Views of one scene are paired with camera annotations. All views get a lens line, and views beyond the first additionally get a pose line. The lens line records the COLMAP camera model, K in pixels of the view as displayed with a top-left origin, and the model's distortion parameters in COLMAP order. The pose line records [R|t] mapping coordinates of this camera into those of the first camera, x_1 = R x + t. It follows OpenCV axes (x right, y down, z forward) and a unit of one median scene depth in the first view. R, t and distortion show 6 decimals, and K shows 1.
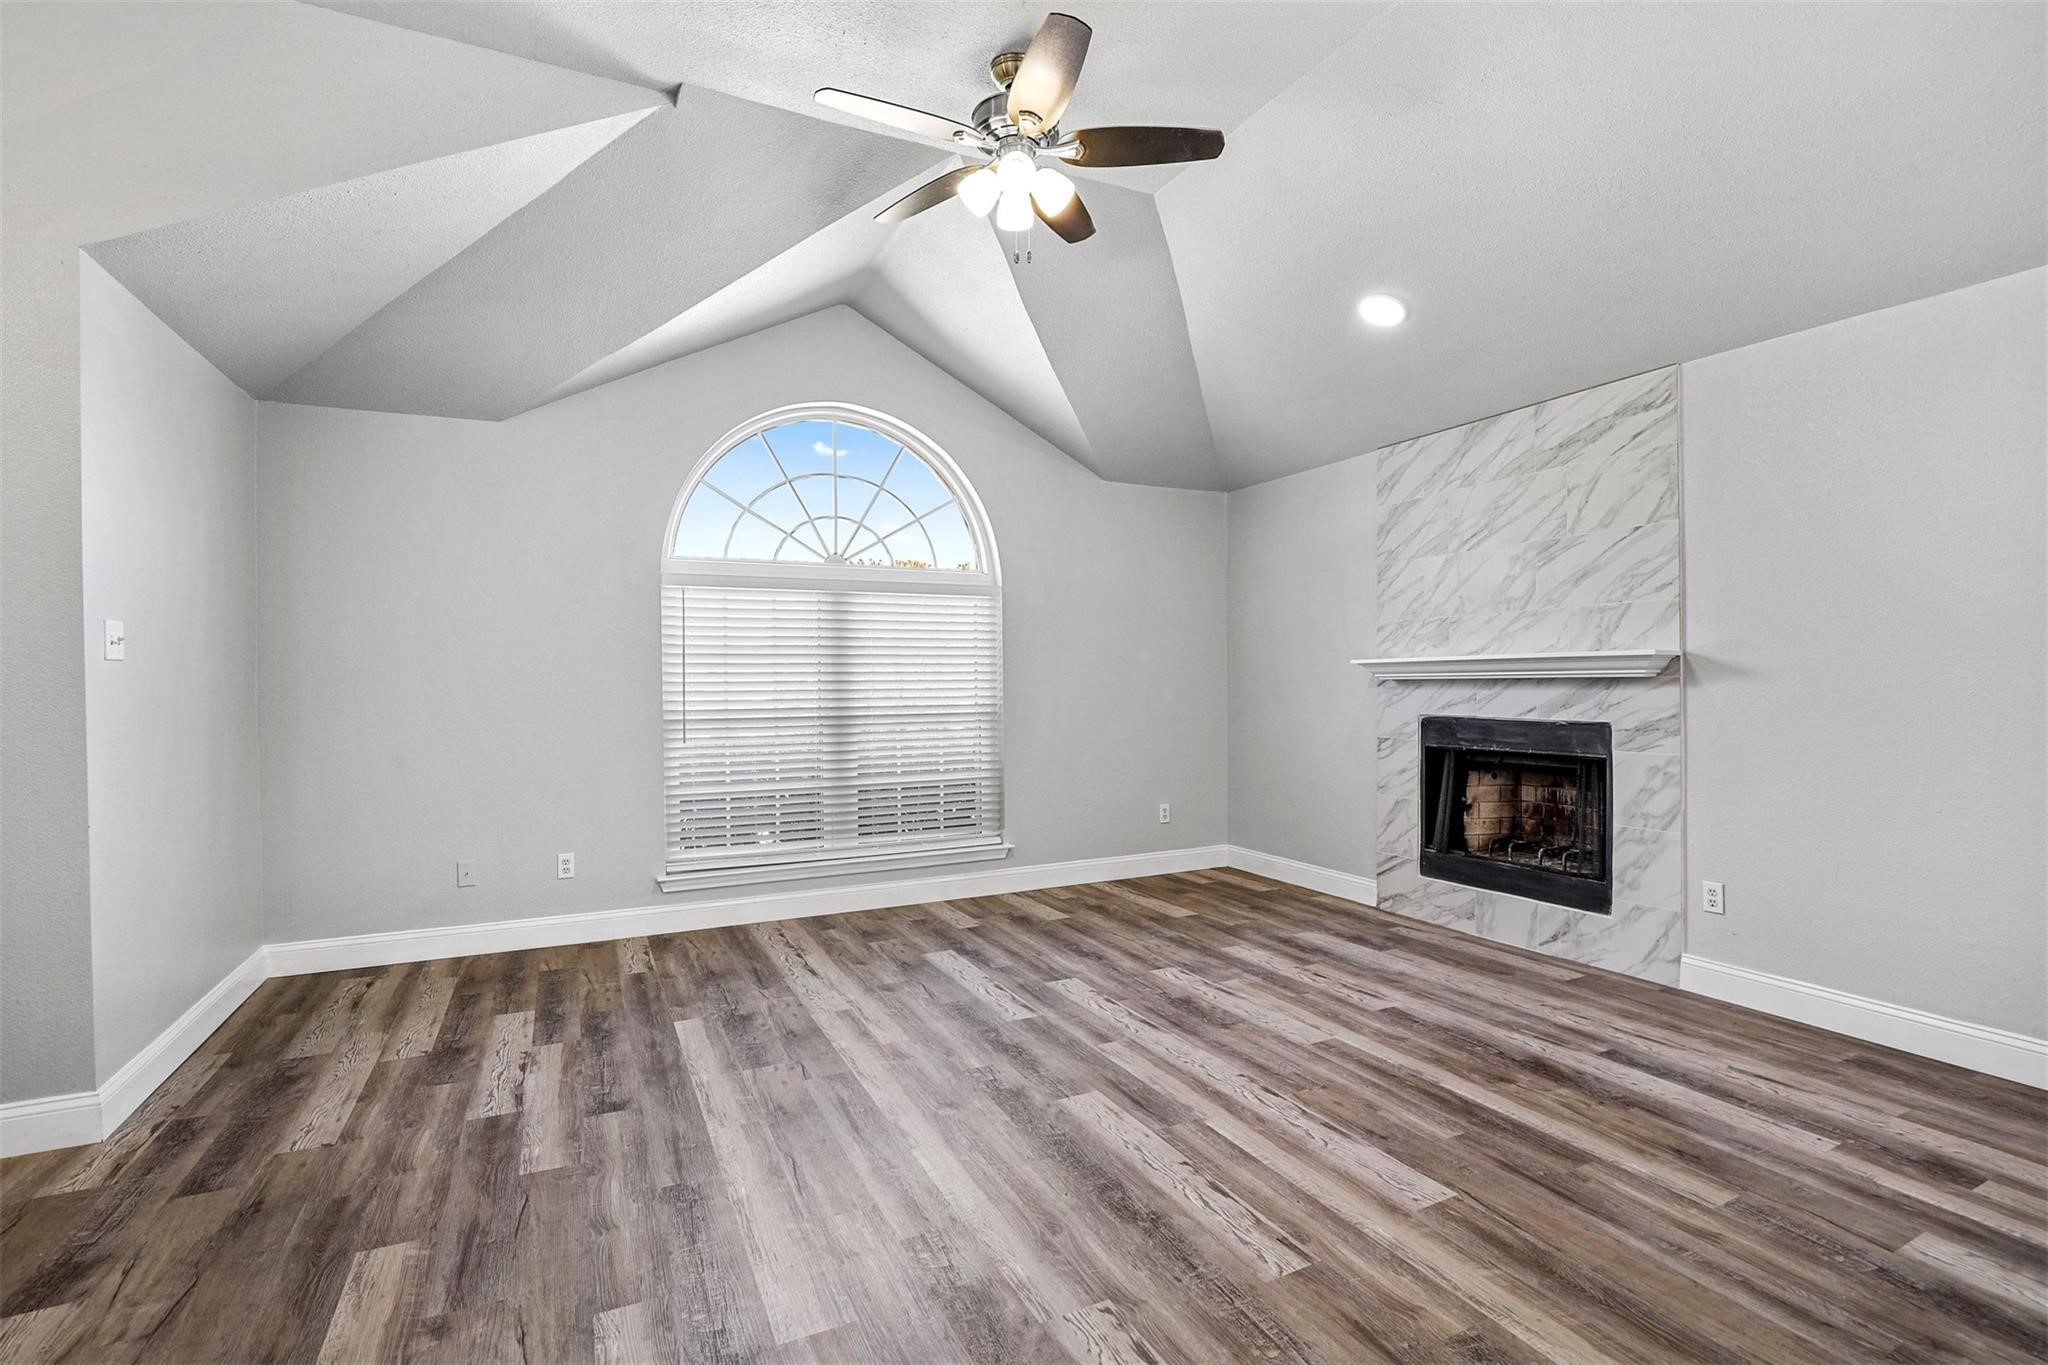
lens RADIAL K [[935.3, 0, 1014.3], [0, 935.3, 669.5], [0, 0, 1]] dist [-0.025292, 0.000042]
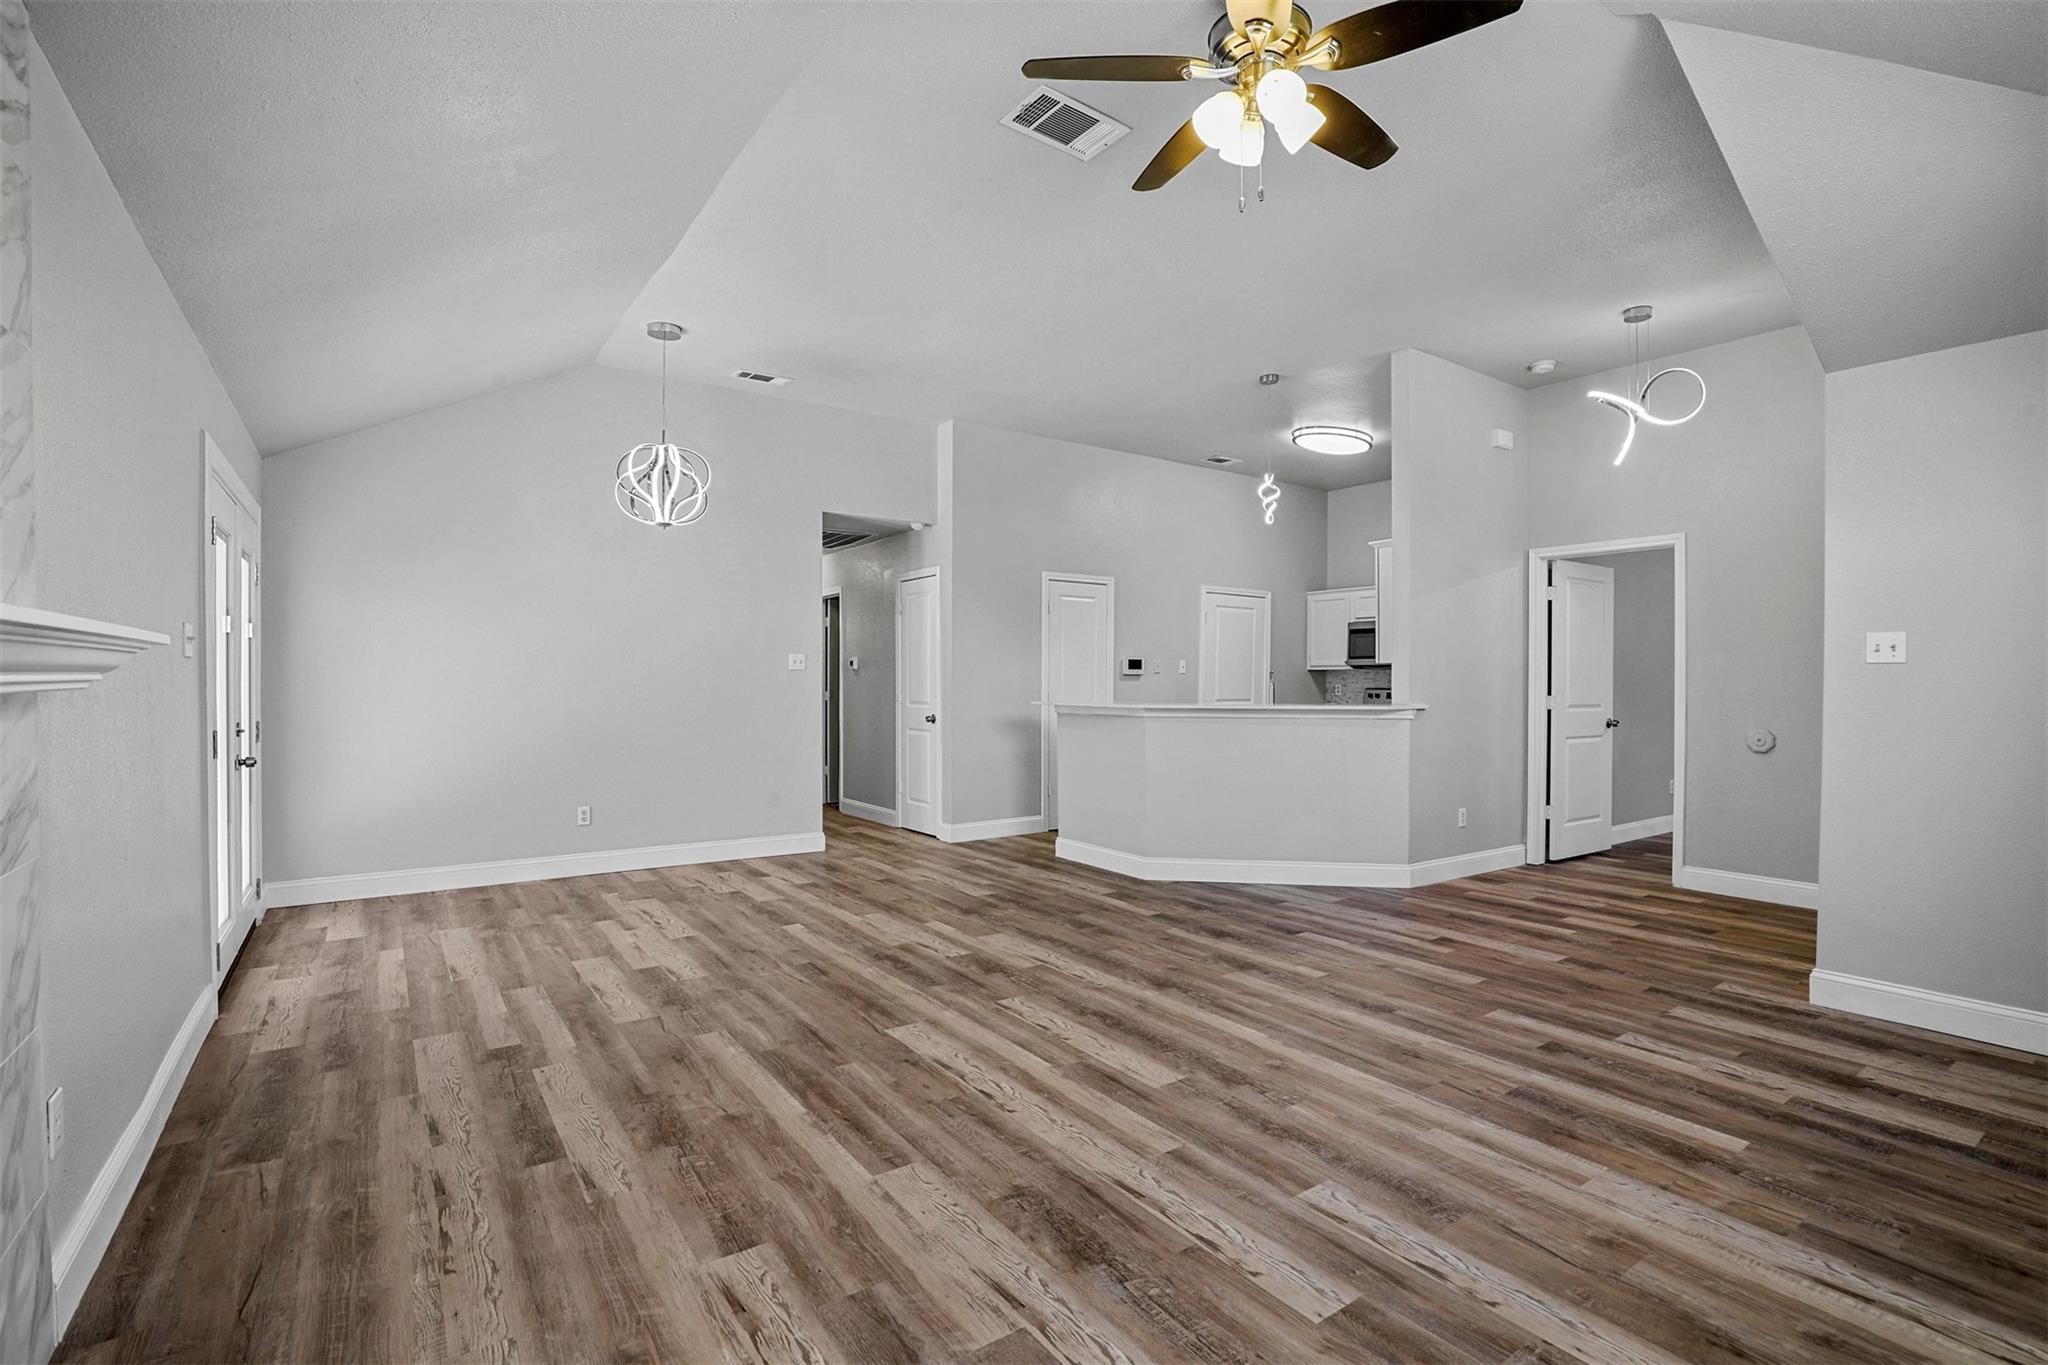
lens RADIAL K [[935.3, 0, 1024.9], [0, 935.3, 685.2], [0, 0, 1]] dist [-0.025292, 0.000042]
pose [[-0.986877, 0.006506, -0.161343, 0.394075], [0.006694, 0.999977, -0.000626, 0.013338], [0.161335, -0.001698, -0.986898, 1.999895]]
